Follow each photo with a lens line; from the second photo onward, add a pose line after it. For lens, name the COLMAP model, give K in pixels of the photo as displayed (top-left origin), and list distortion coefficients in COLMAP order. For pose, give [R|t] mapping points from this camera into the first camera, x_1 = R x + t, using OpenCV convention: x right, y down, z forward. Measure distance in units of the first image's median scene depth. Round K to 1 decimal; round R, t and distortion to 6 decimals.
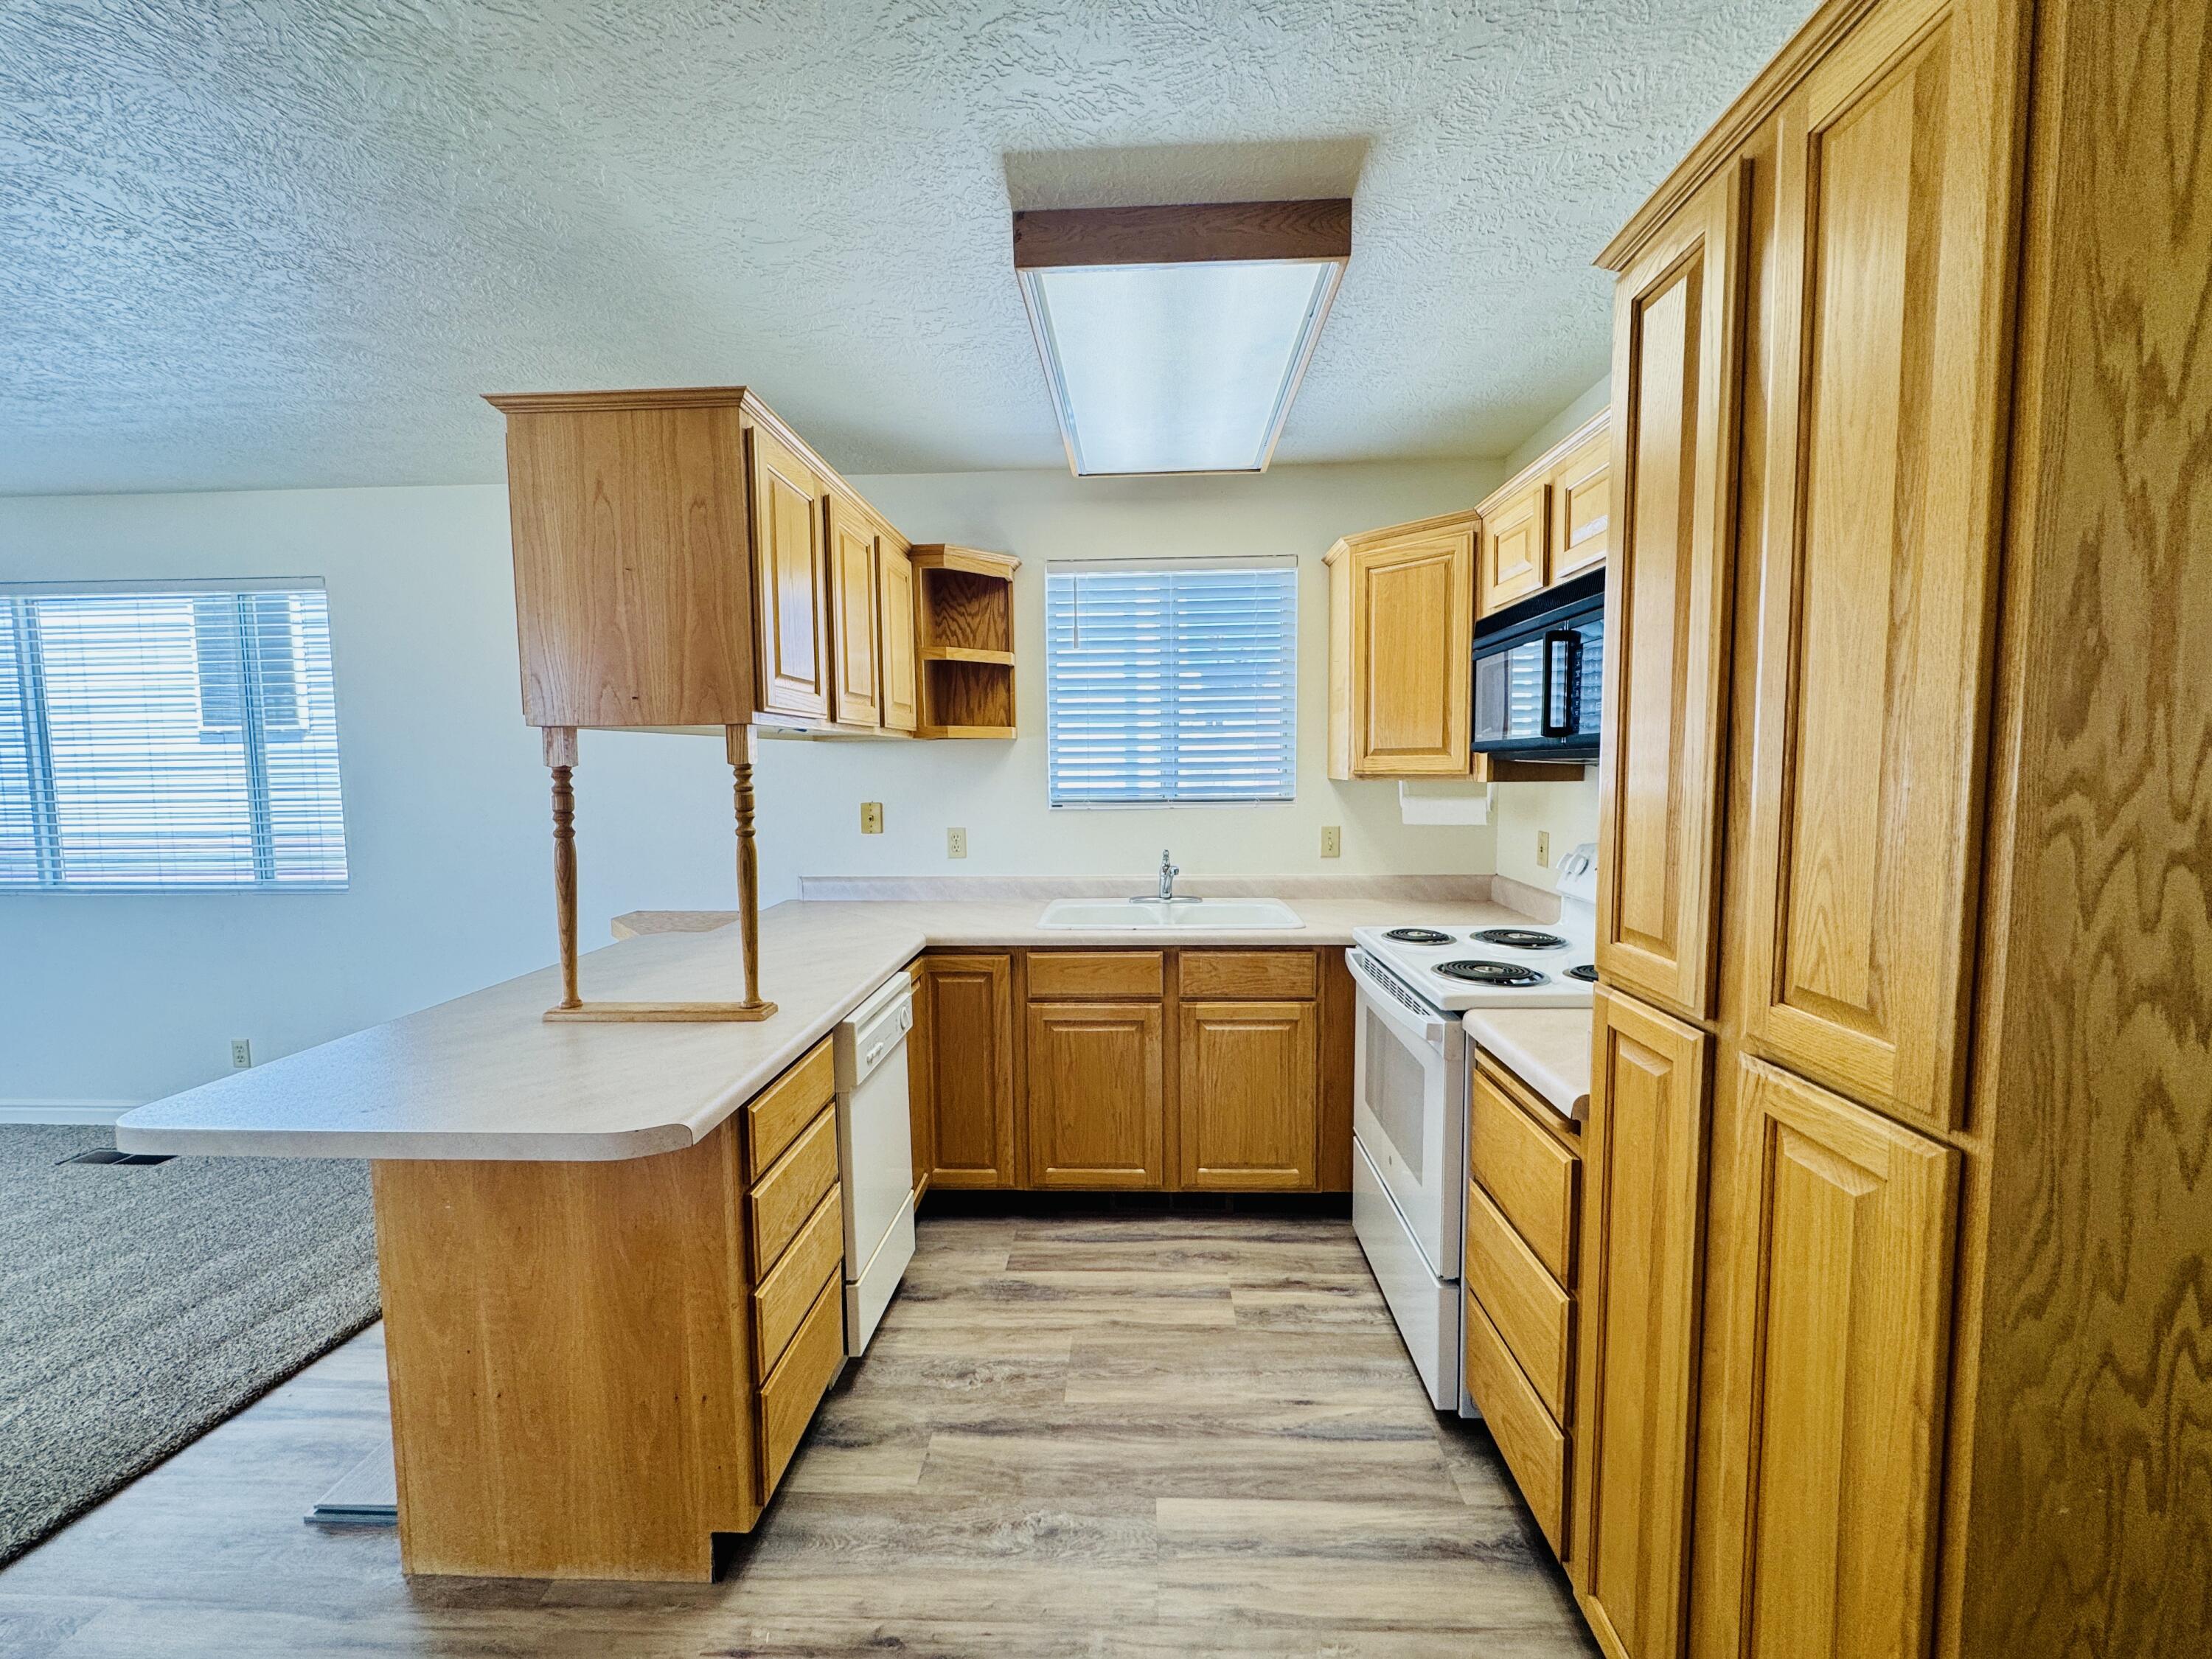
lens RADIAL K [[884.4, 0, 1111.9], [0, 884.4, 827.1], [0, 0, 1]] dist [-0.003391, 0.000208]
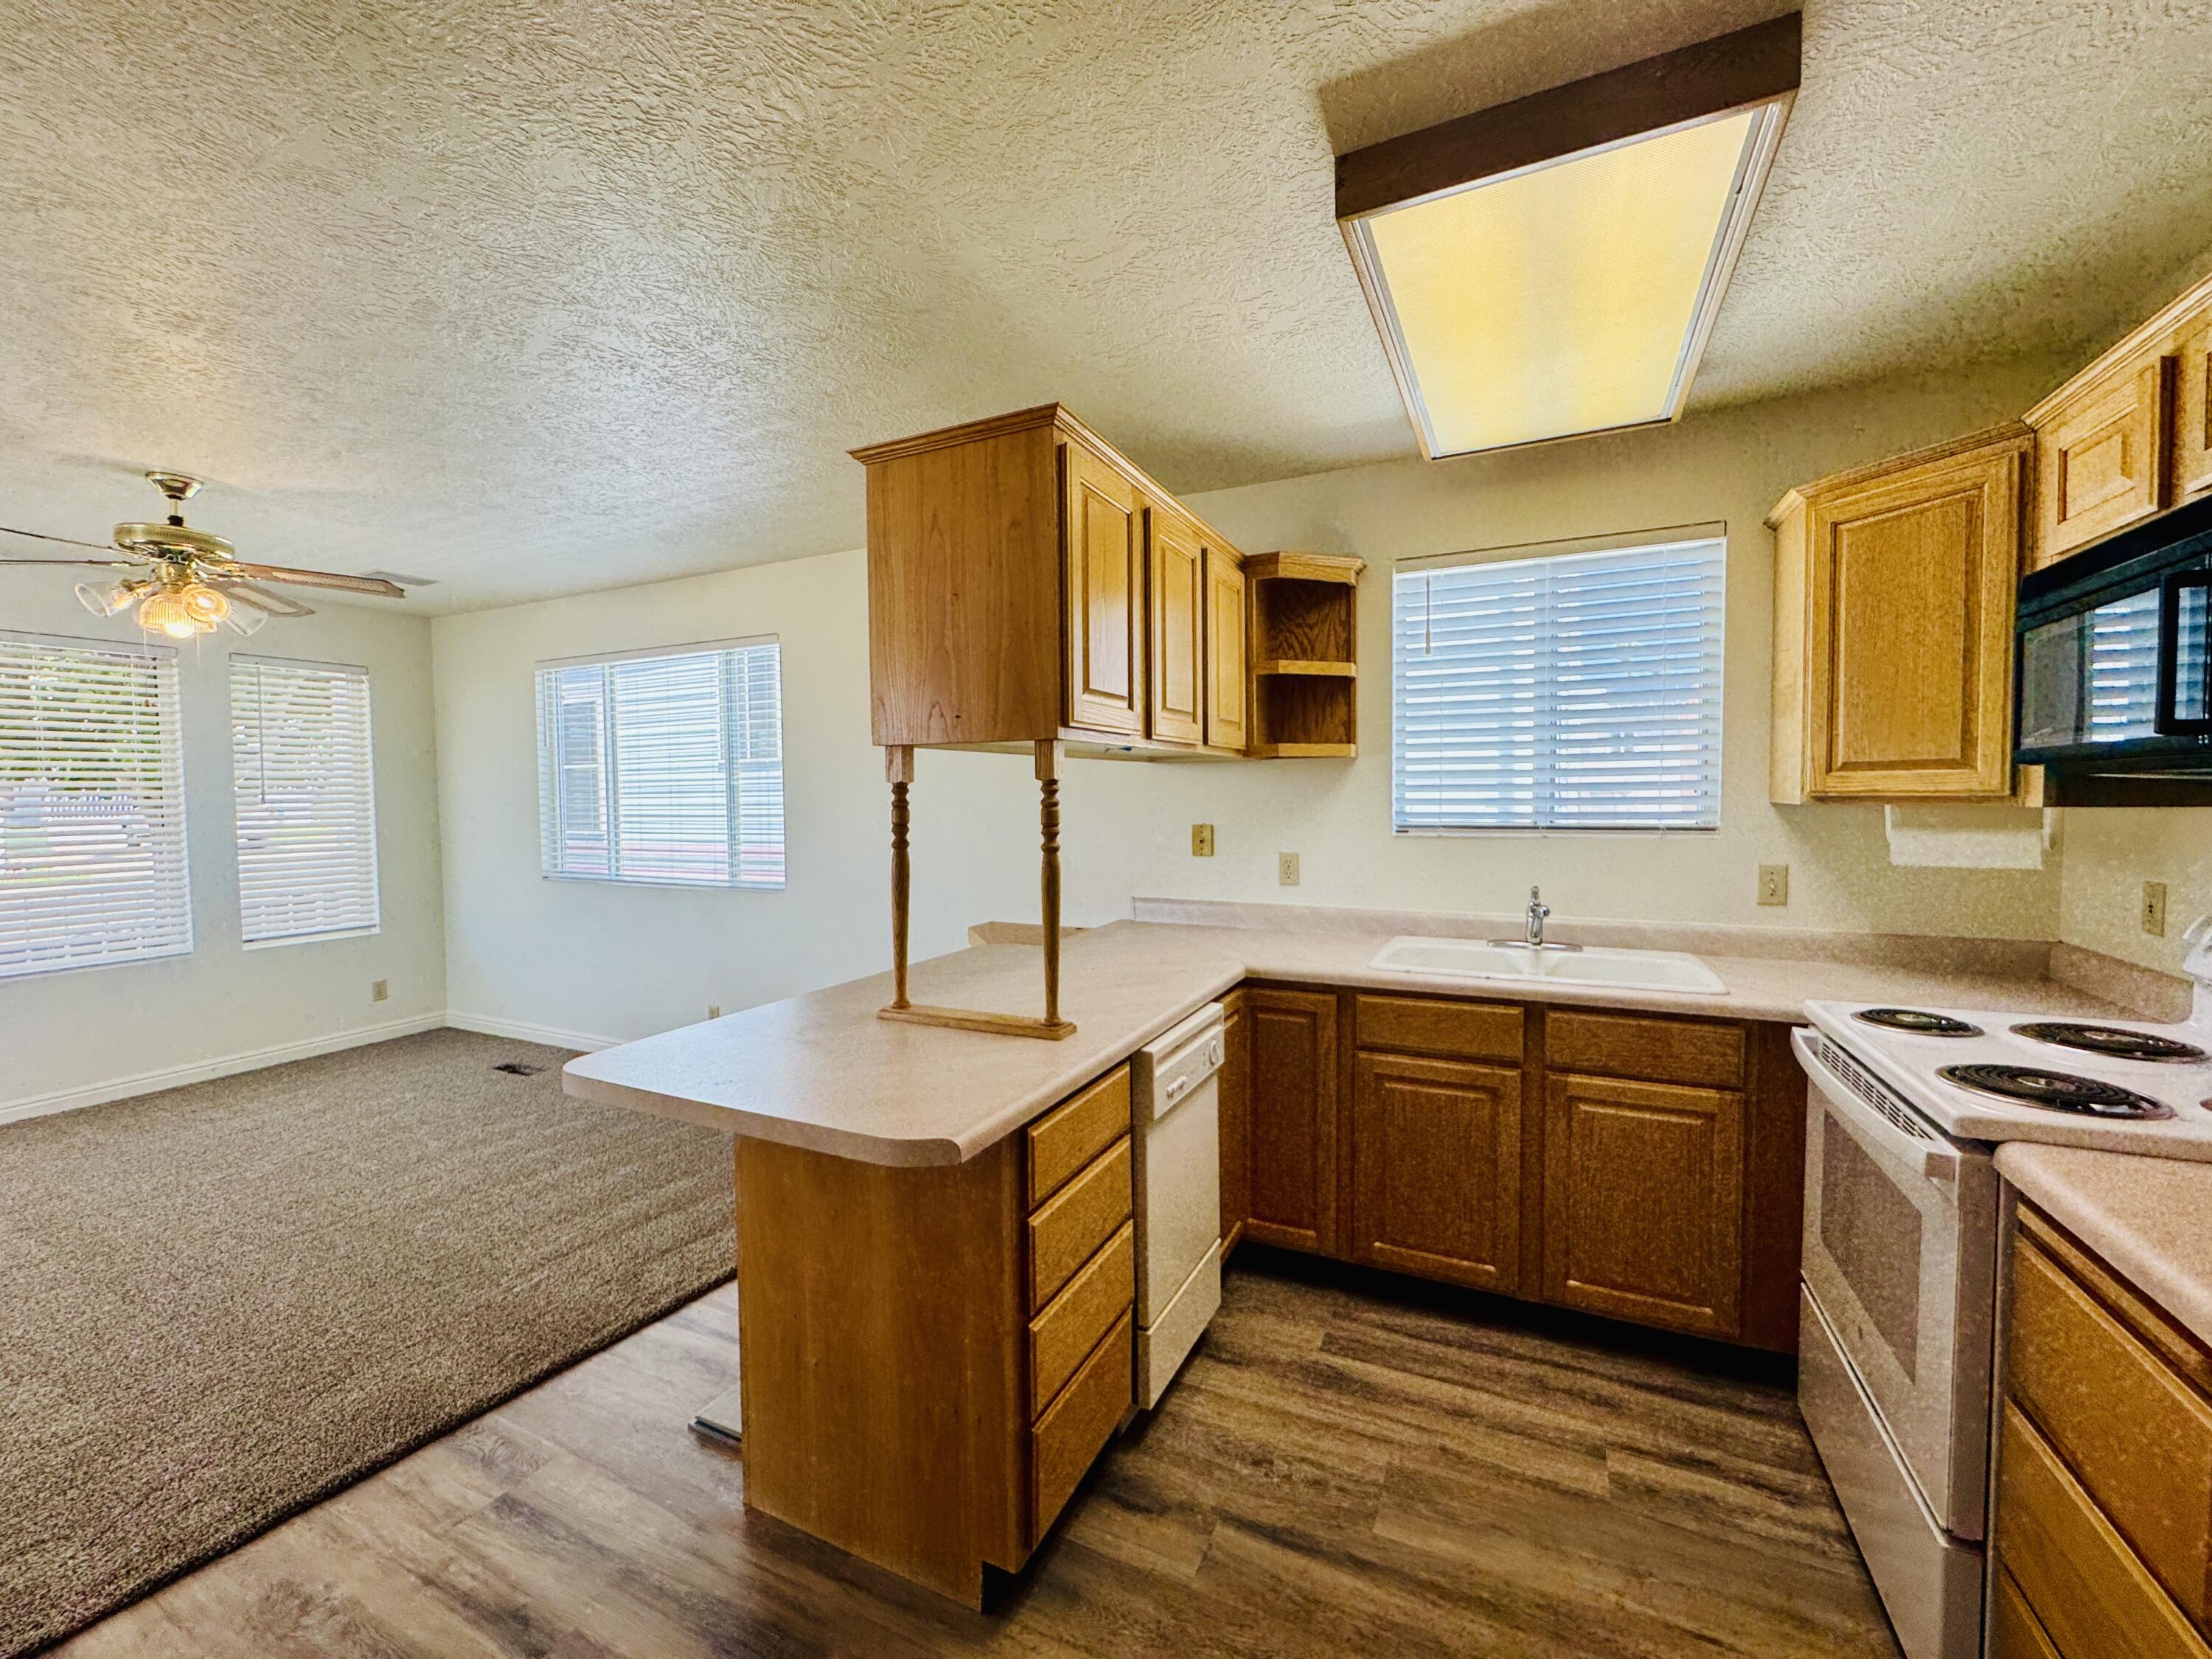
lens RADIAL K [[889.0, 0, 1107.7], [0, 889.0, 828.9], [0, 0, 1]] dist [-0.004656, 0.000348]
pose [[0.916235, 0.017764, -0.400247, 0.036387], [-0.029543, 0.999292, -0.023279, 0.004319], [0.399550, 0.033153, 0.916112, 0.087568]]
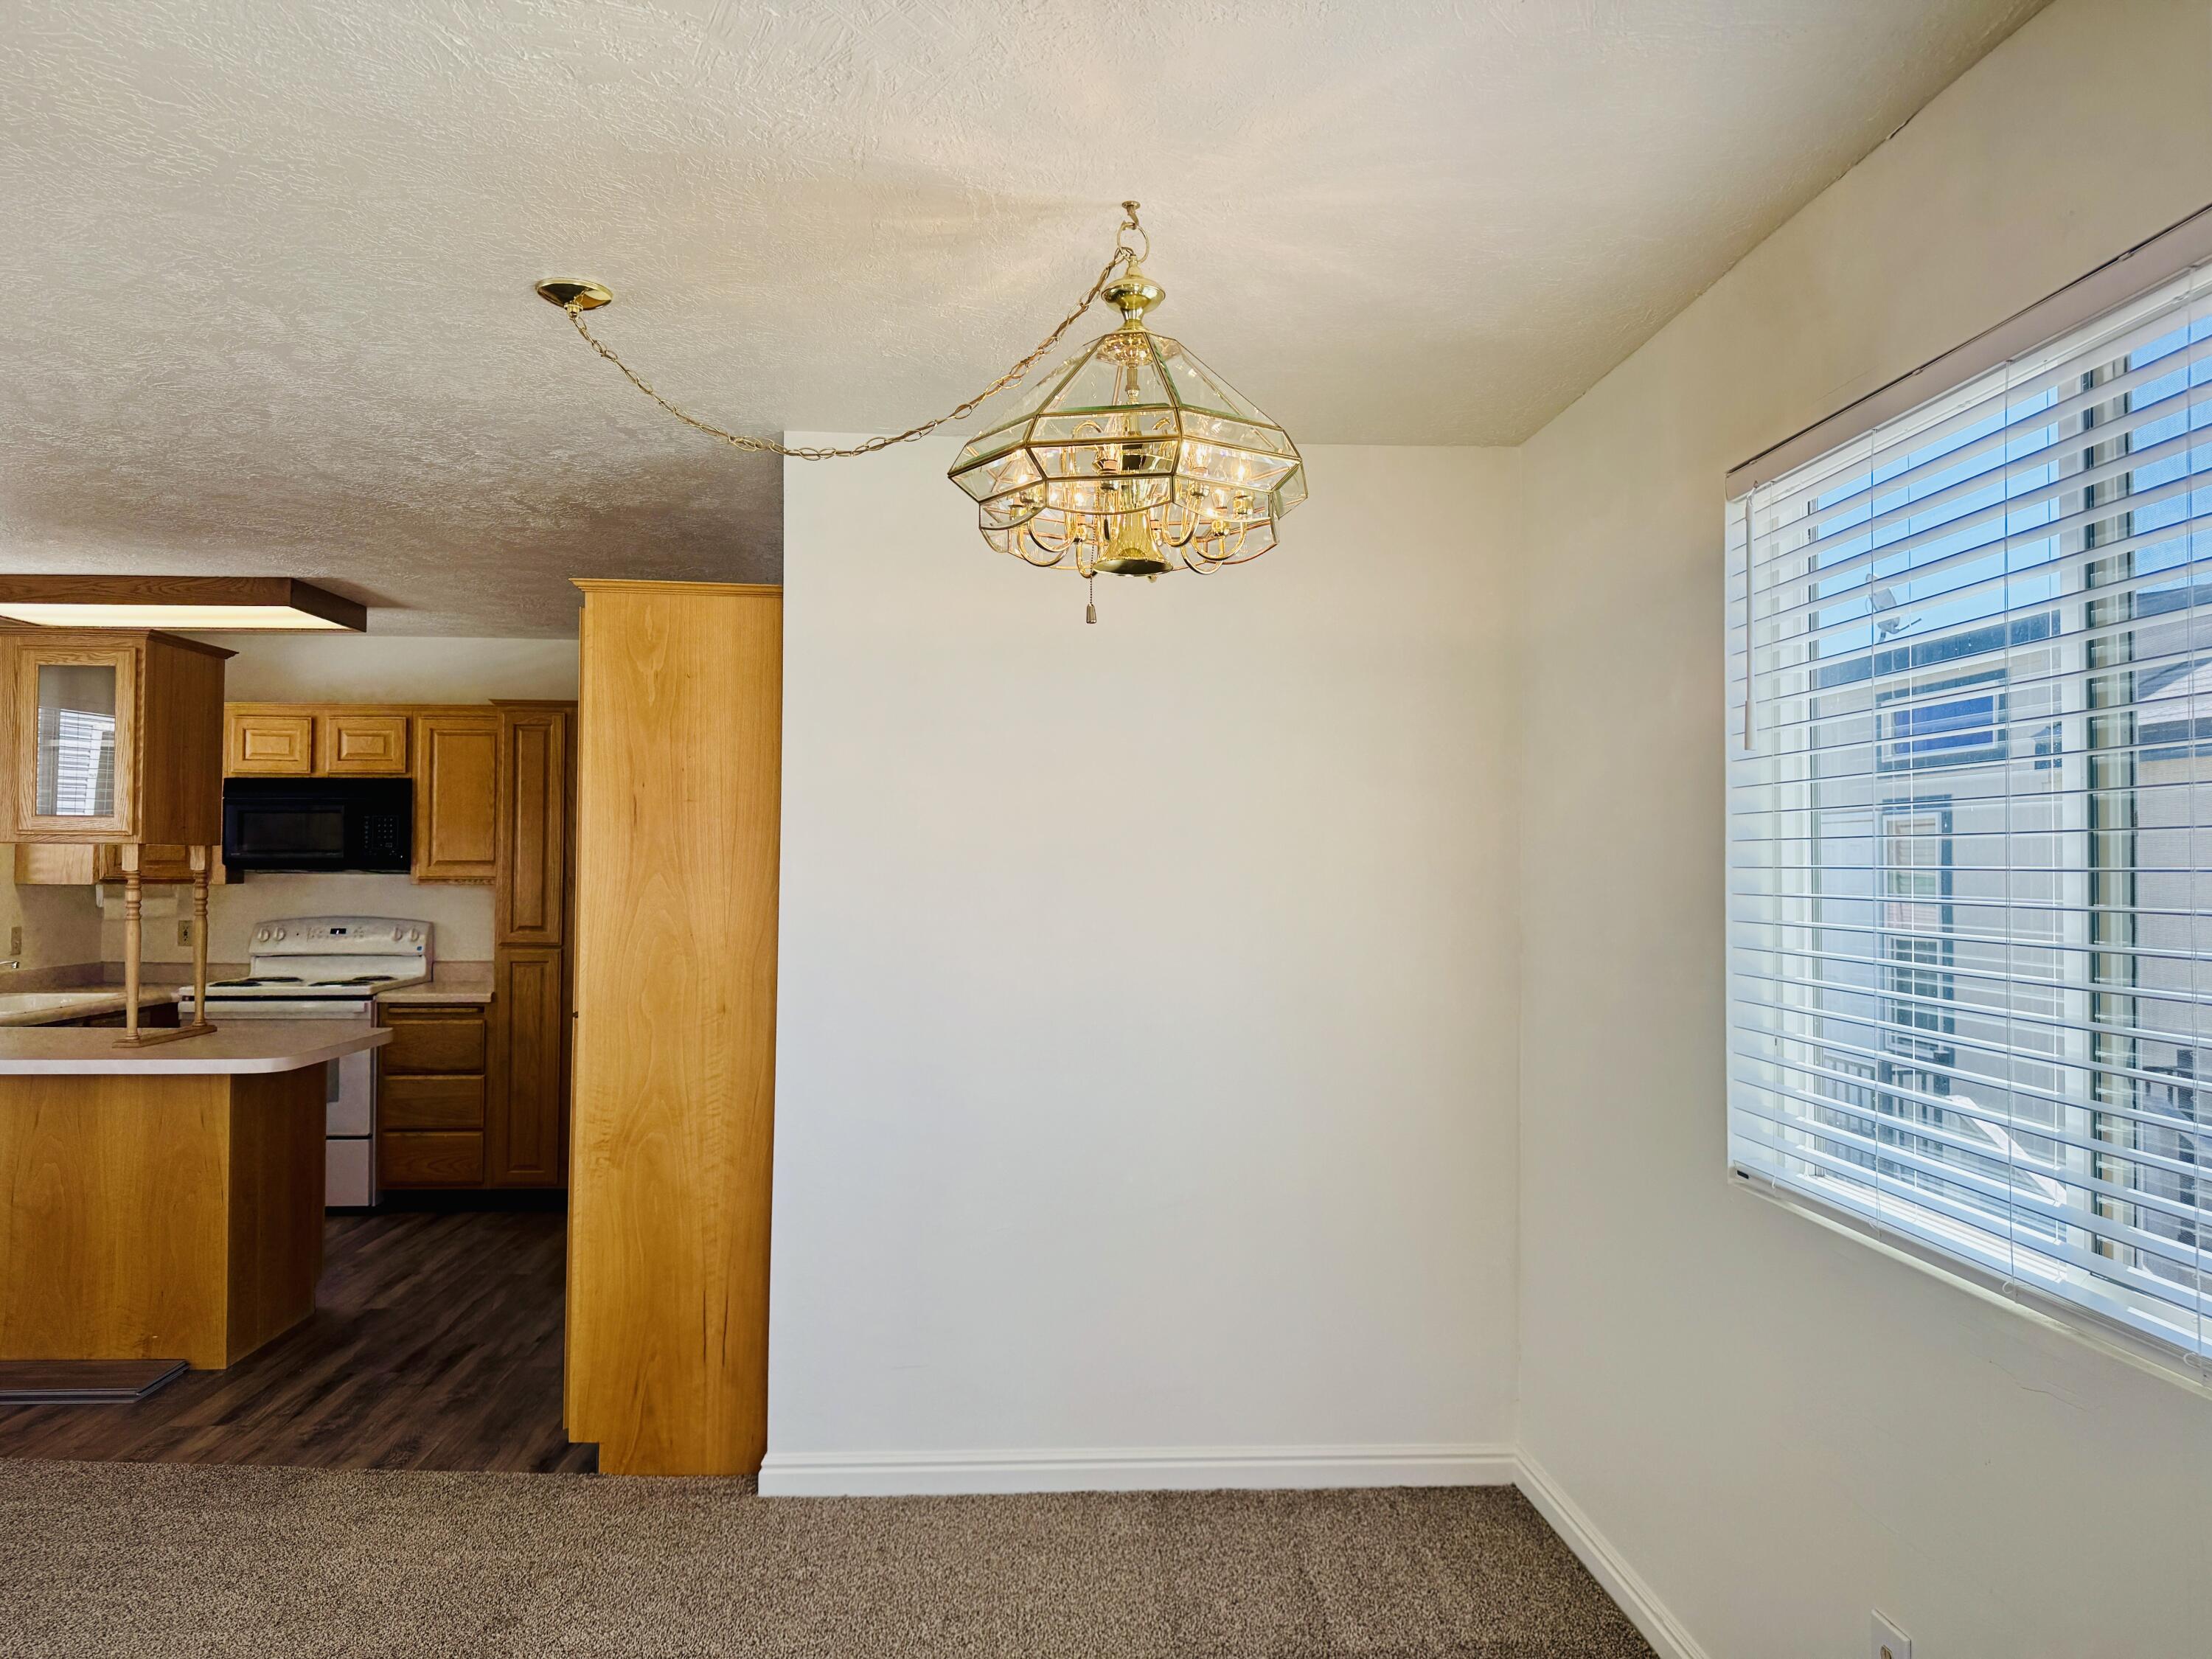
lens RADIAL K [[1575.1, 0, 1106.0], [0, 1575.1, 829.5], [0, 0, 1]] dist [0.003672, -0.001208]
pose [[-0.087747, 0.030859, 0.995665, -2.735150], [0.070810, 0.997185, -0.024666, 0.032434], [-0.993623, 0.068339, -0.089685, -0.293827]]
